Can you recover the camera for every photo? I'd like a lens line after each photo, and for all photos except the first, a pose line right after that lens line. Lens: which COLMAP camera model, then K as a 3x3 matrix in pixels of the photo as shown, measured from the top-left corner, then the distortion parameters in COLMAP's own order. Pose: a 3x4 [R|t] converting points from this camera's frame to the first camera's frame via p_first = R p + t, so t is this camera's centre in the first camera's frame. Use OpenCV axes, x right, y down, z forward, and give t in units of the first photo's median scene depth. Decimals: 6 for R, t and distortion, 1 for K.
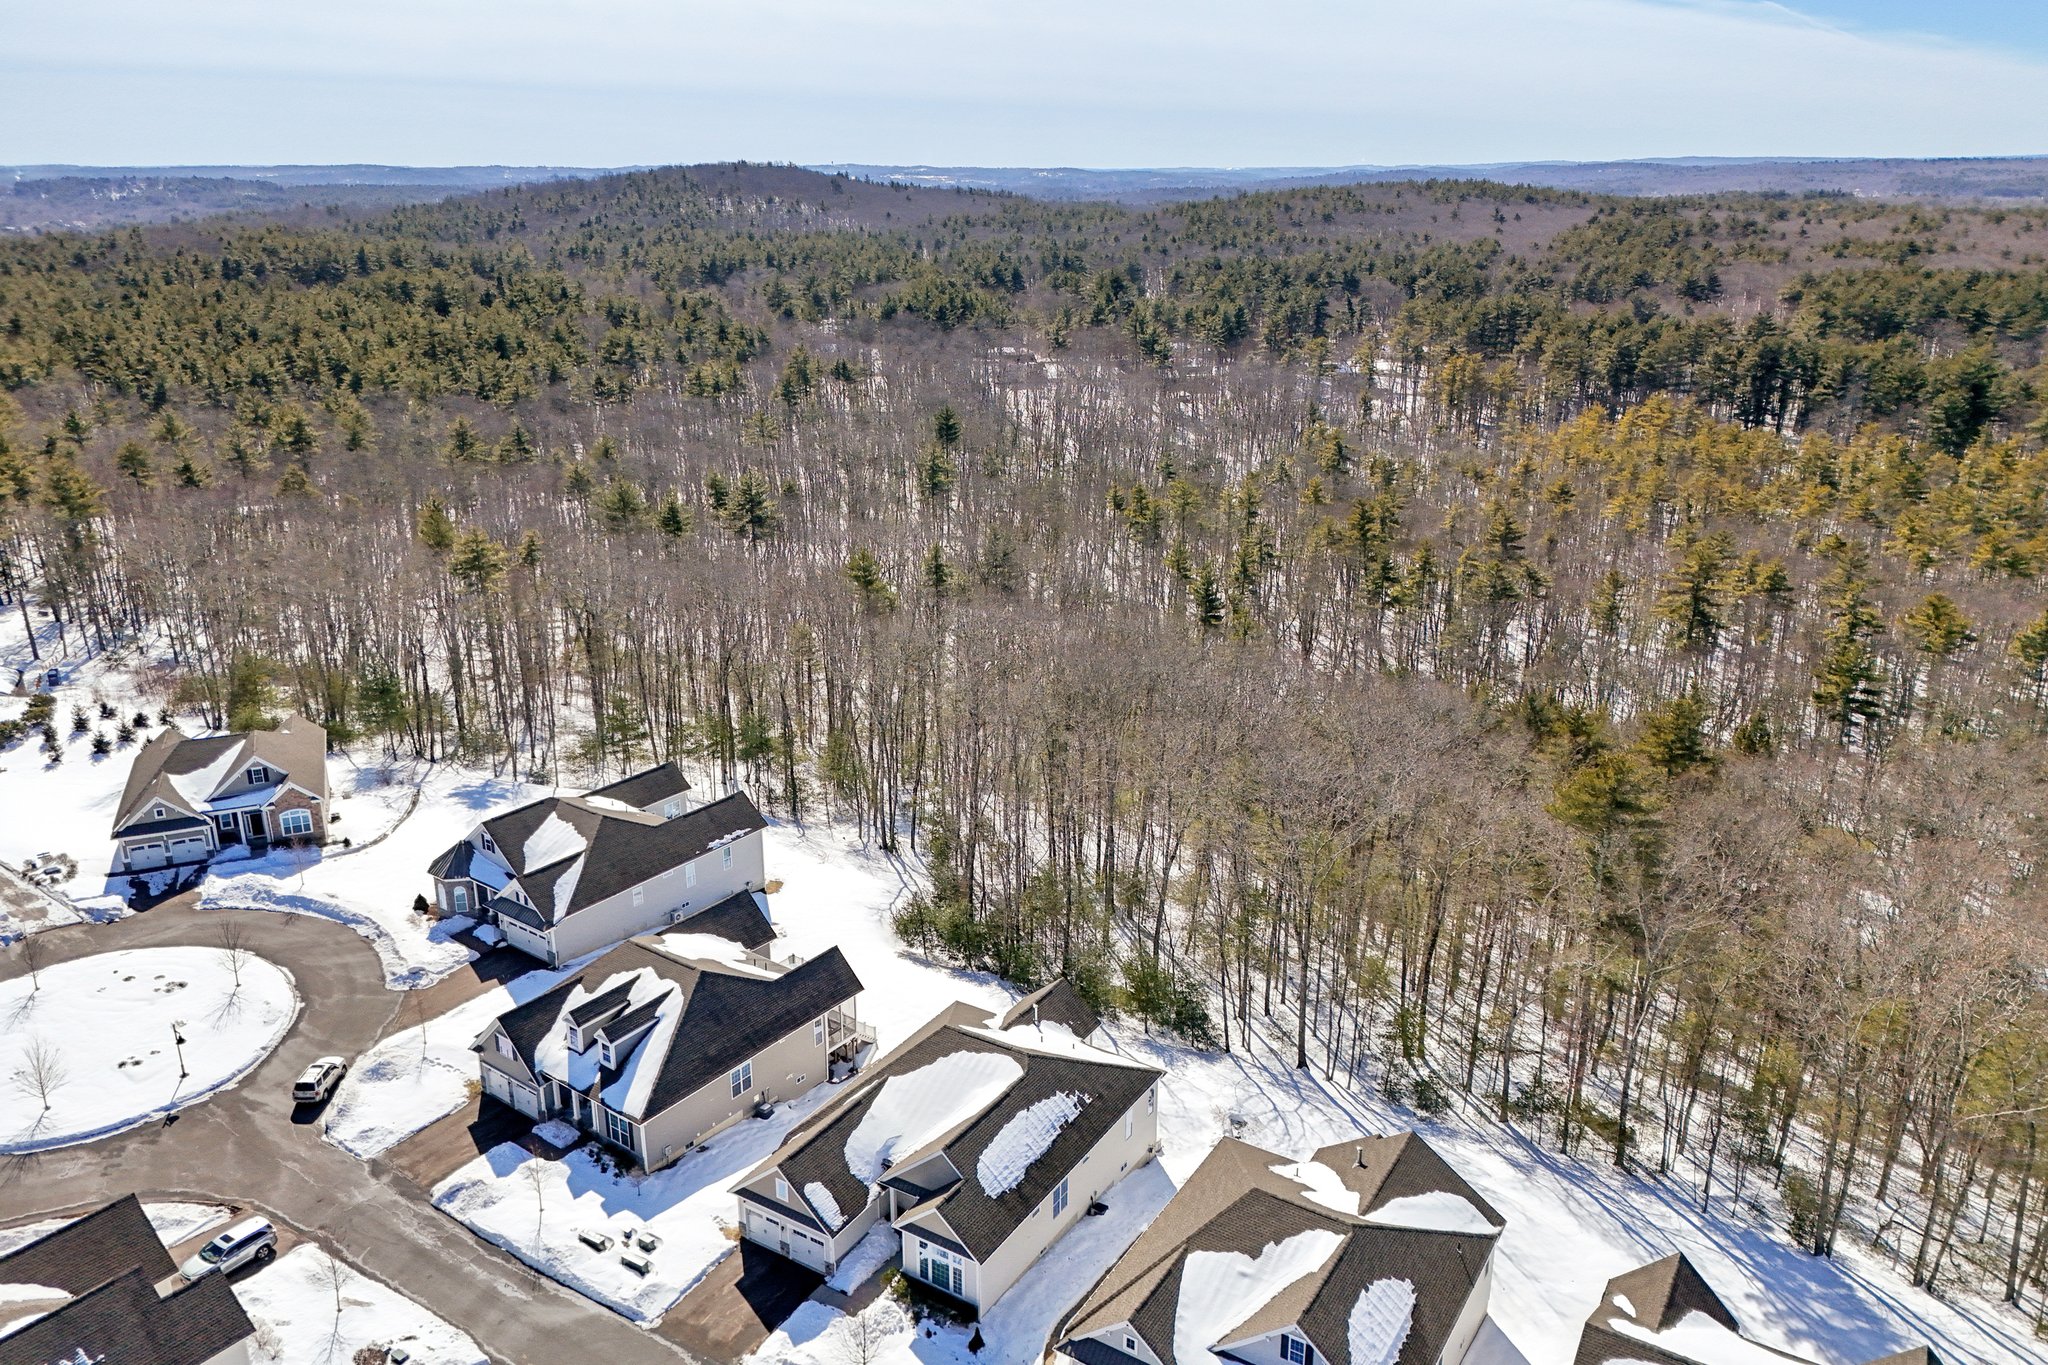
lens RADIAL K [[1494.1, 0, 1032.9], [0, 1494.1, 685.2], [0, 0, 1]] dist [0.080436, -0.079763]
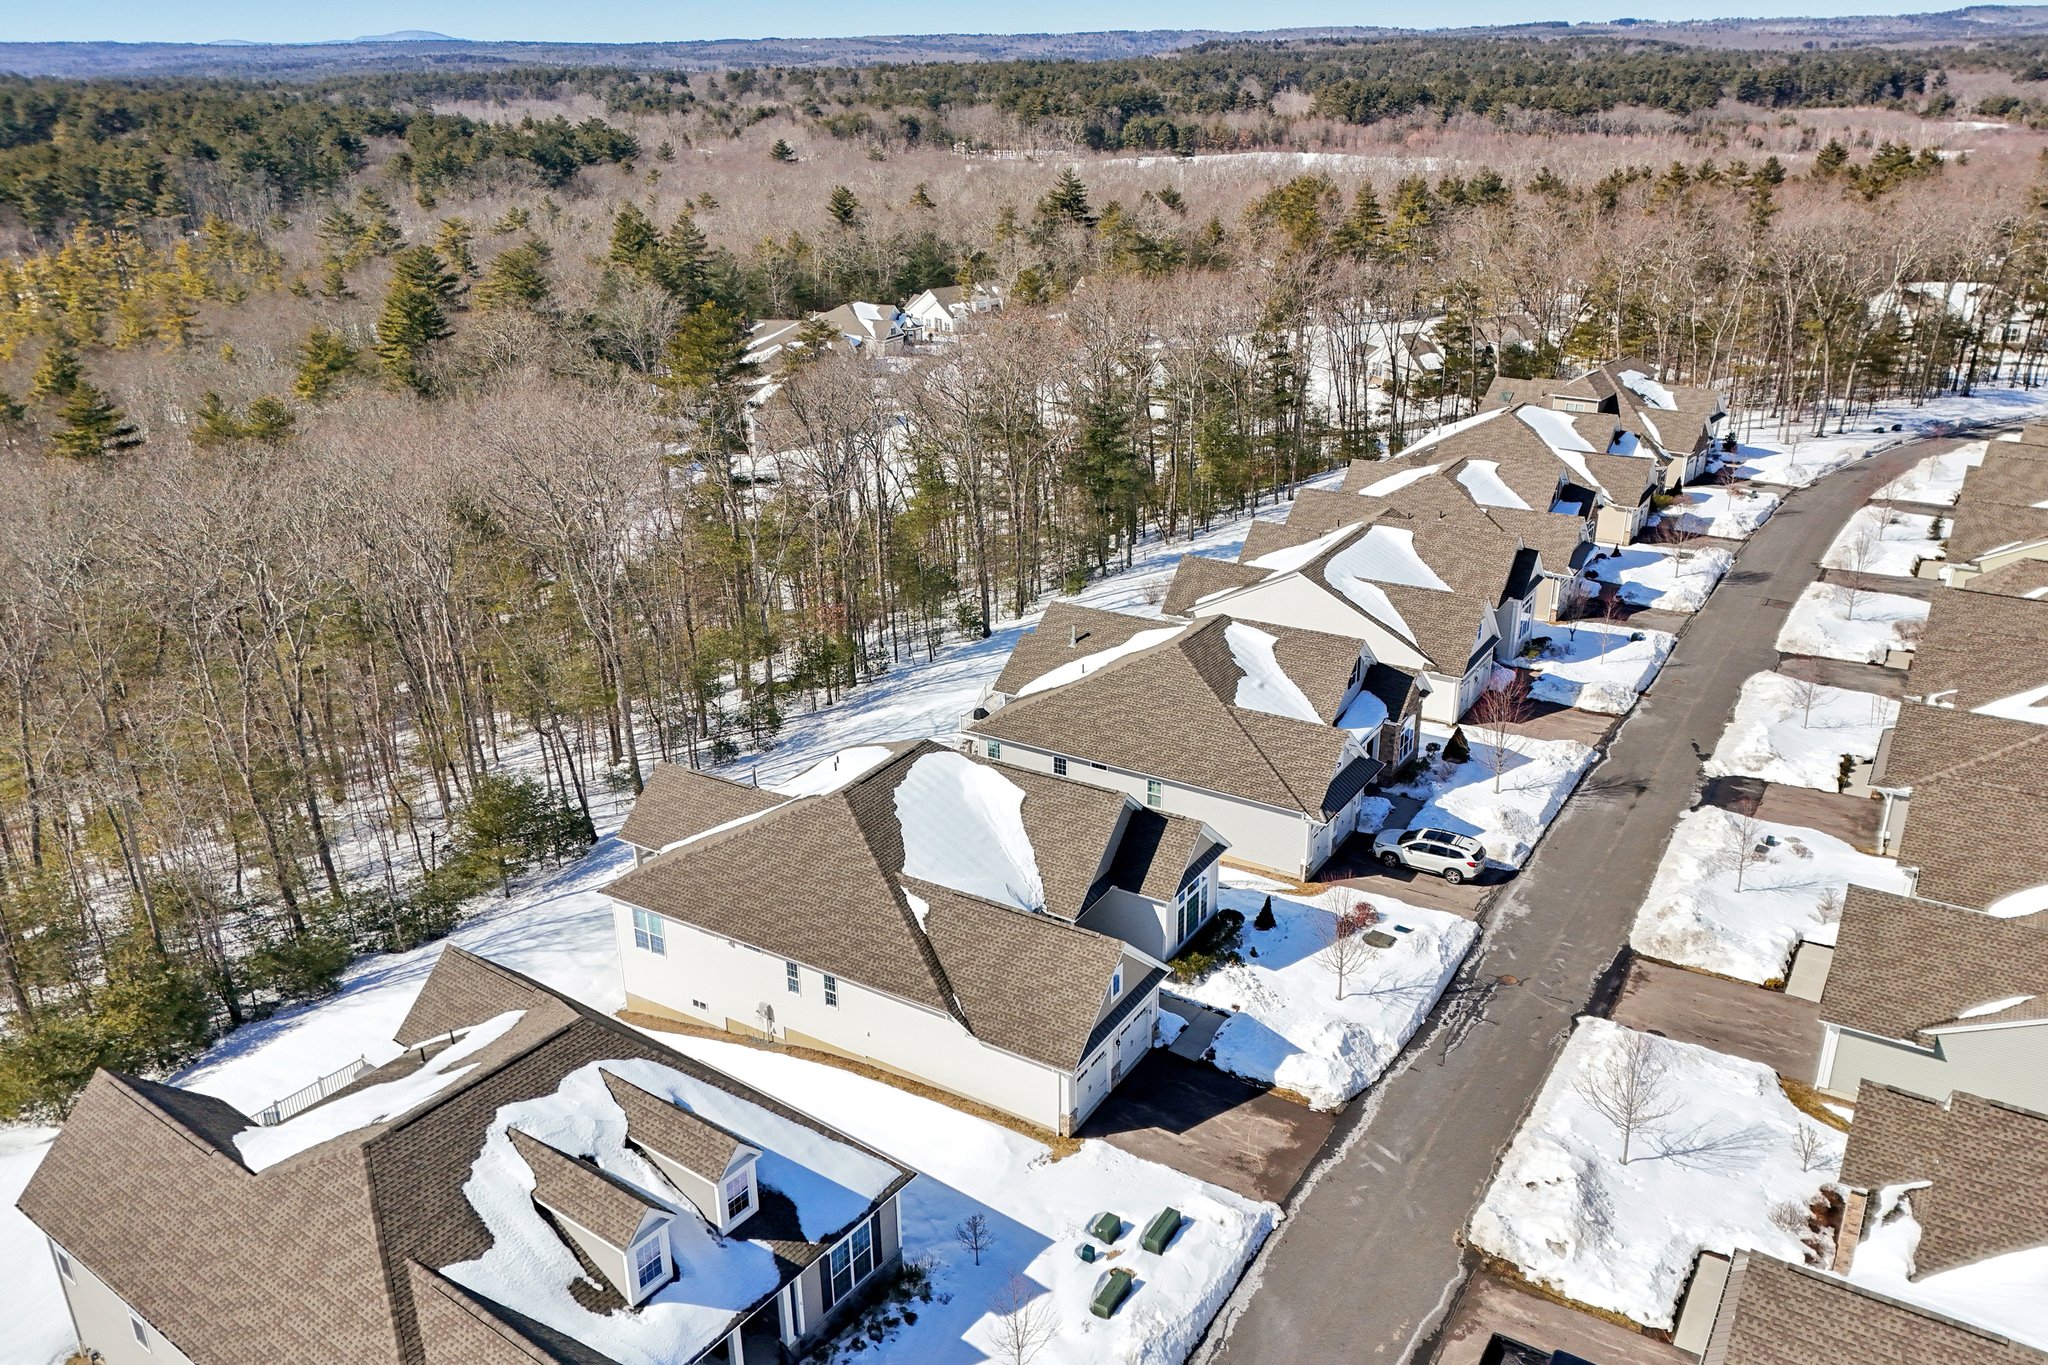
lens RADIAL K [[1519.4, 0, 1024.0], [0, 1519.4, 682.5], [0, 0, 1]] dist [0.083308, -0.087516]
pose [[0.015355, -0.380507, 0.924650, -0.536715], [0.344055, 0.870299, 0.352428, -0.018416], [-0.938824, 0.312719, 0.144279, 0.666827]]
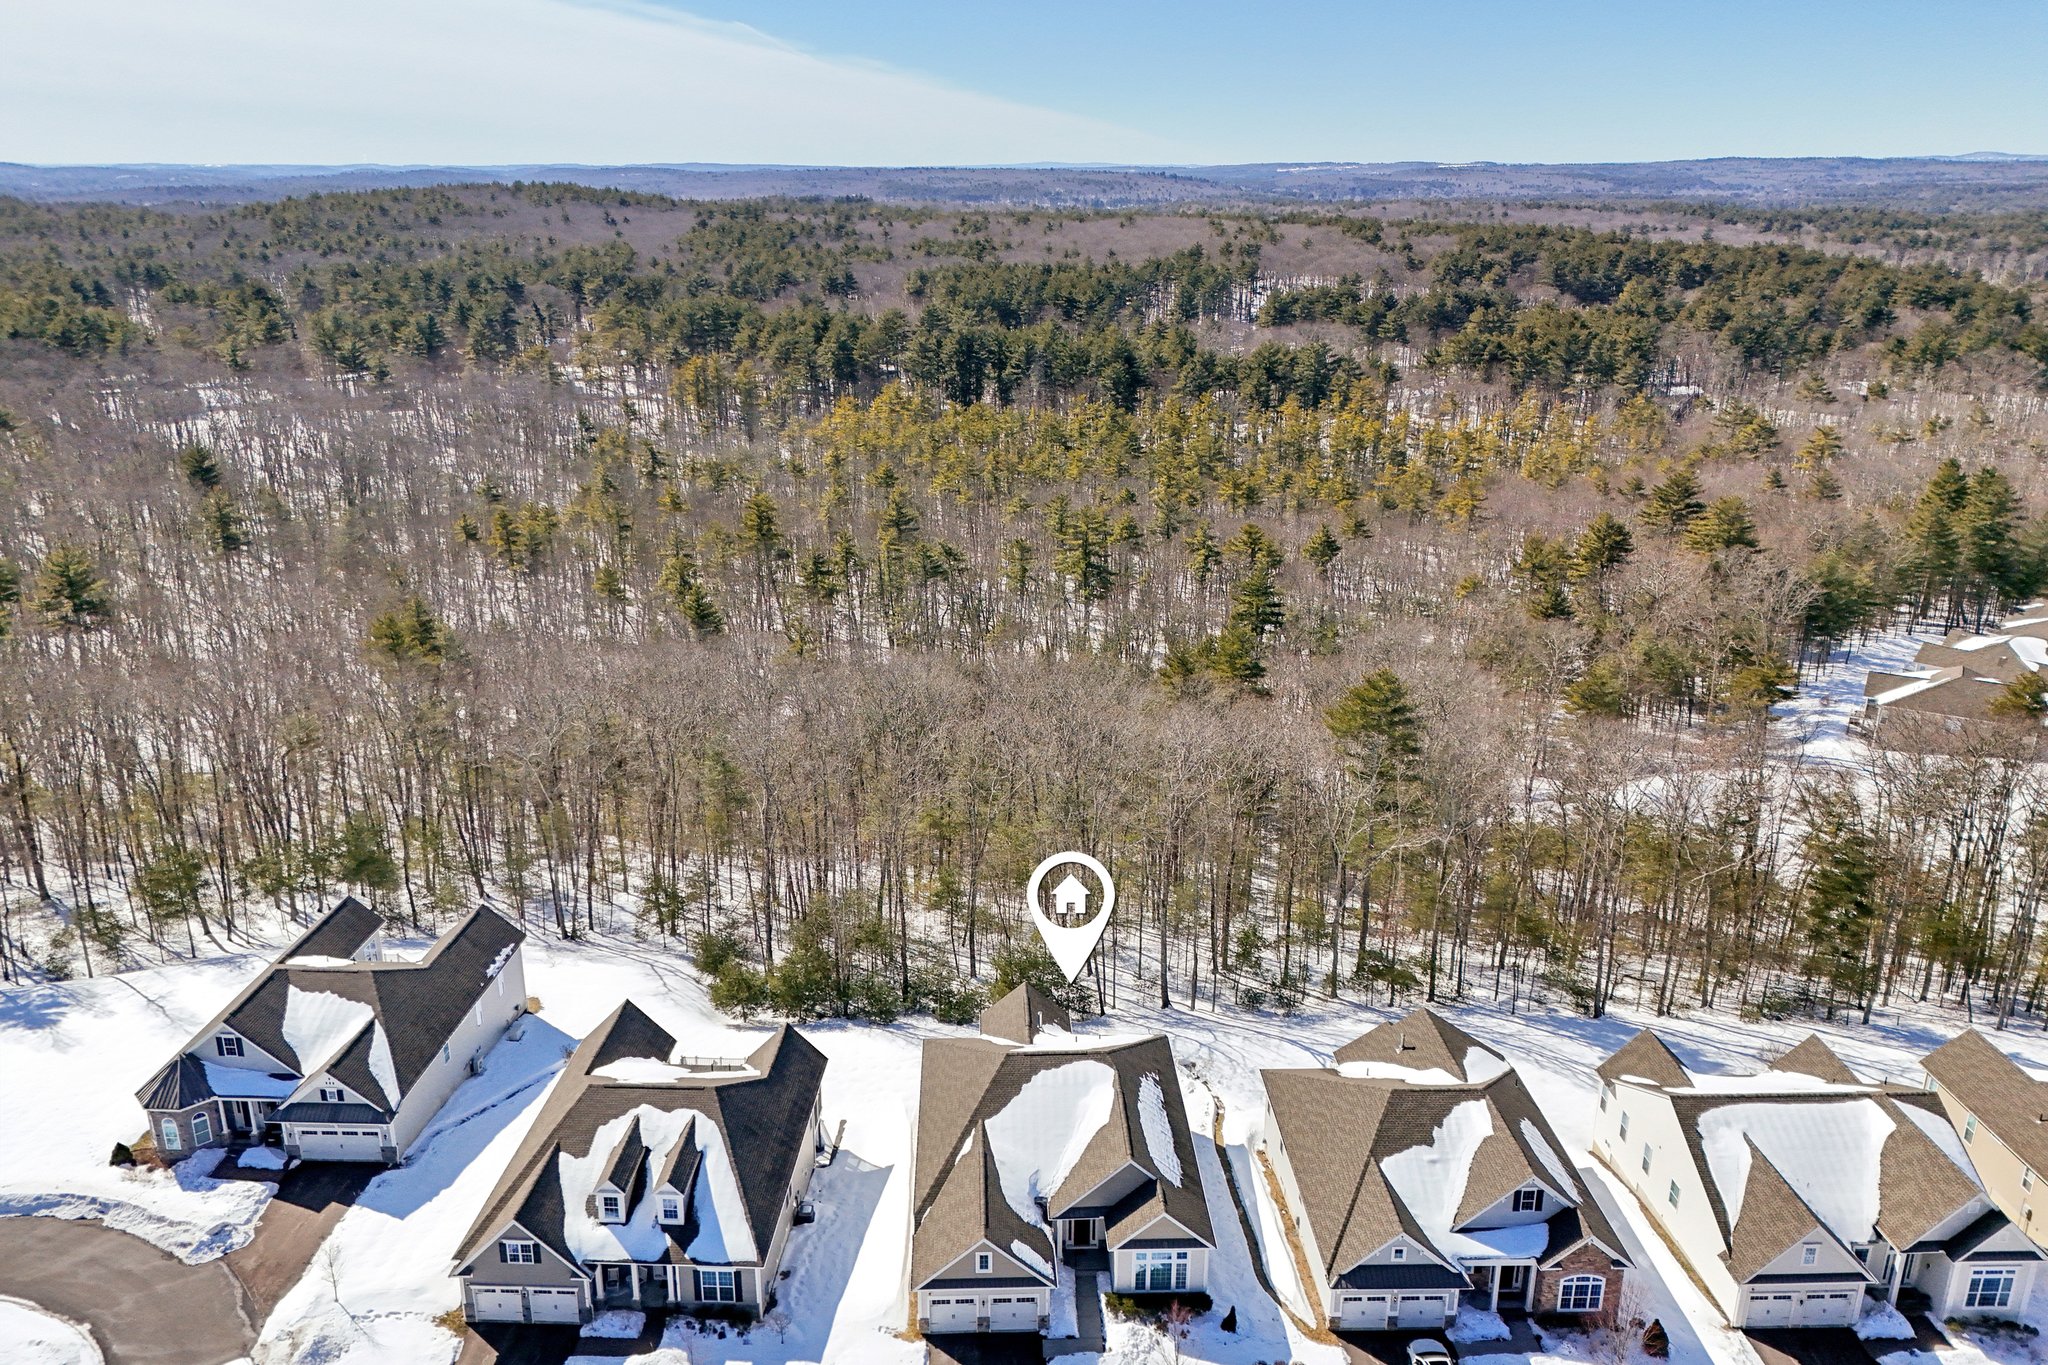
lens RADIAL K [[1494.1, 0, 1032.9], [0, 1494.1, 685.2], [0, 0, 1]] dist [0.080436, -0.079763]
pose [[0.829617, -0.177122, 0.529494, -0.425440], [0.177715, 0.982795, 0.050312, -0.045247], [-0.529295, 0.052359, 0.846821, 0.123595]]
